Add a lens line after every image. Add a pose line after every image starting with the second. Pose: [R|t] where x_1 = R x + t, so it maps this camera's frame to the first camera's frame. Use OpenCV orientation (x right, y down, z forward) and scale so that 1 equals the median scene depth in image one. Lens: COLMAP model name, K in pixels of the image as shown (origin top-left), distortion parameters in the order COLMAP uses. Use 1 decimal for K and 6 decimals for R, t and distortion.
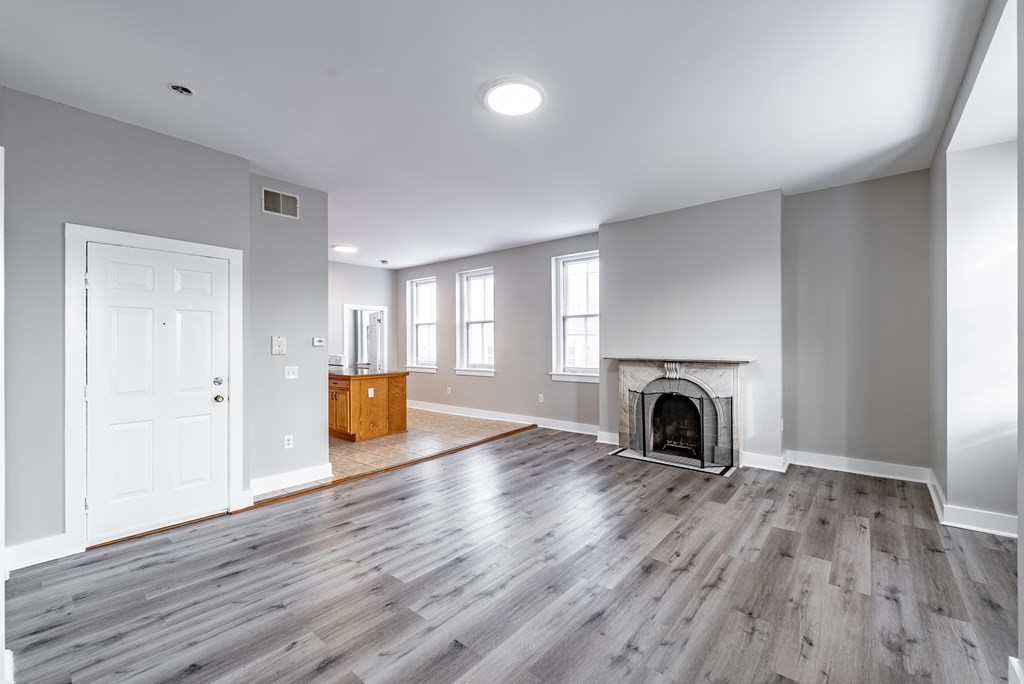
lens RADIAL K [[442.1, 0, 486.6], [0, 442.1, 342.7], [0, 0, 1]] dist [-0.002264, -0.000564]
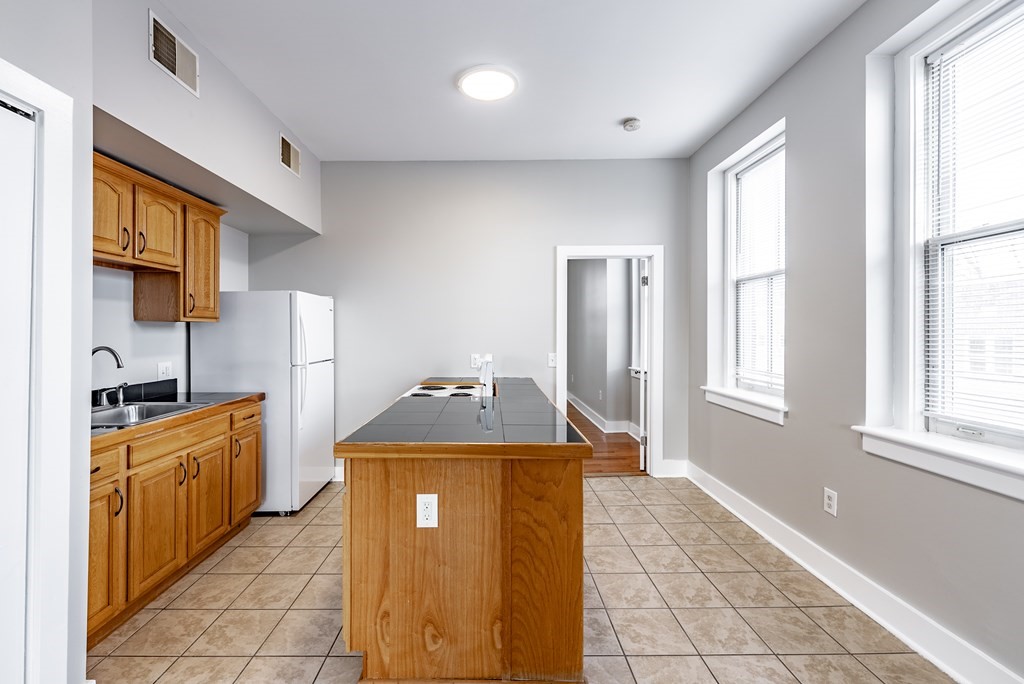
lens RADIAL K [[430.9, 0, 487.2], [0, 430.9, 332.1], [0, 0, 1]] dist [-0.013181, 0.000086]
pose [[0.674764, 0.003622, -0.738025, -0.059120], [-0.003198, 0.999993, 0.001984, 0.004762], [0.738027, 0.001021, 0.674770, 1.133782]]
